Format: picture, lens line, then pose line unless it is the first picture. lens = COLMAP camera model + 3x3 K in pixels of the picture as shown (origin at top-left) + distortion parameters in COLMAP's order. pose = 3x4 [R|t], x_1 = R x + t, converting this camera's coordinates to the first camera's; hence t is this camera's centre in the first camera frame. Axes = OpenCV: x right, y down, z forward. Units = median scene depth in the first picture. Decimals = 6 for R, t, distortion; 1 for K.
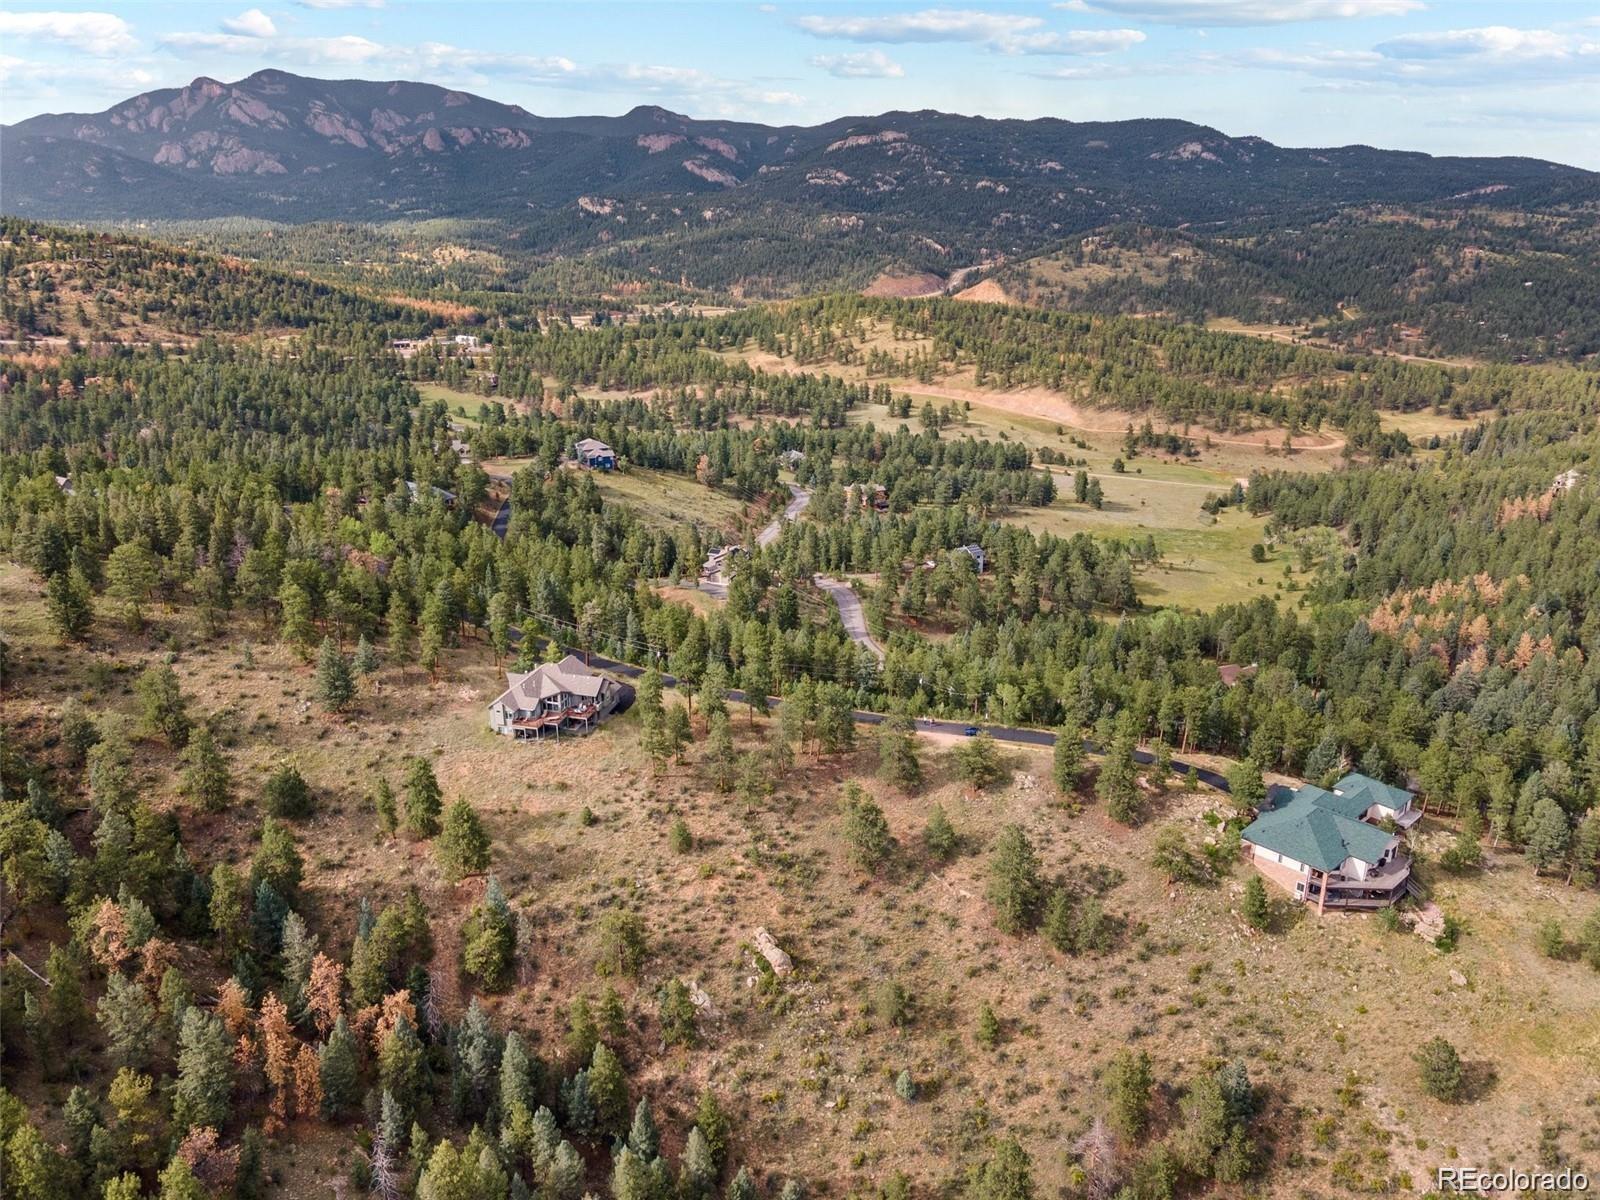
lens RADIAL K [[1174.4, 0, 800.0], [0, 1174.4, 600.0], [0, 0, 1]] dist [0.006856, 0.073472]
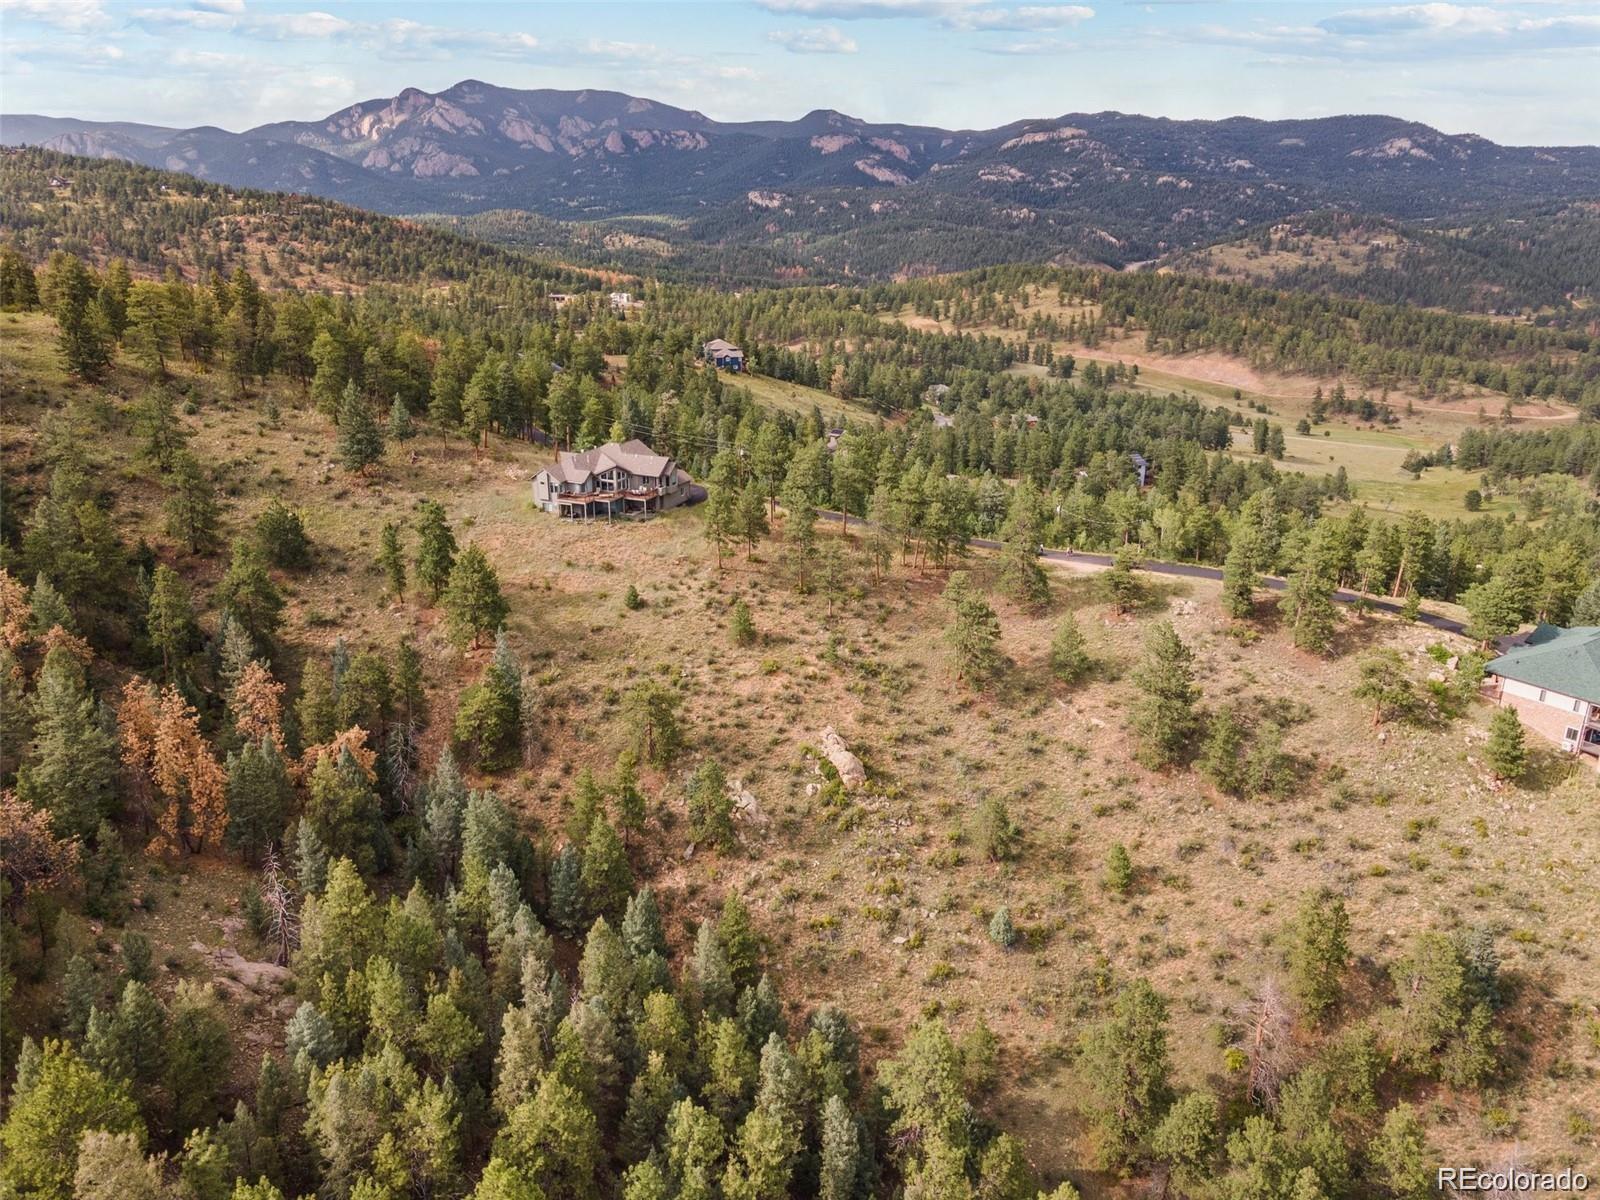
lens RADIAL K [[1174.4, 0, 800.0], [0, 1174.4, 600.0], [0, 0, 1]] dist [0.006856, 0.073472]
pose [[0.990352, 0.050714, -0.128965, 0.038989], [-0.052196, 0.998604, -0.008134, 0.175109], [0.128372, 0.014786, 0.991616, 0.189387]]
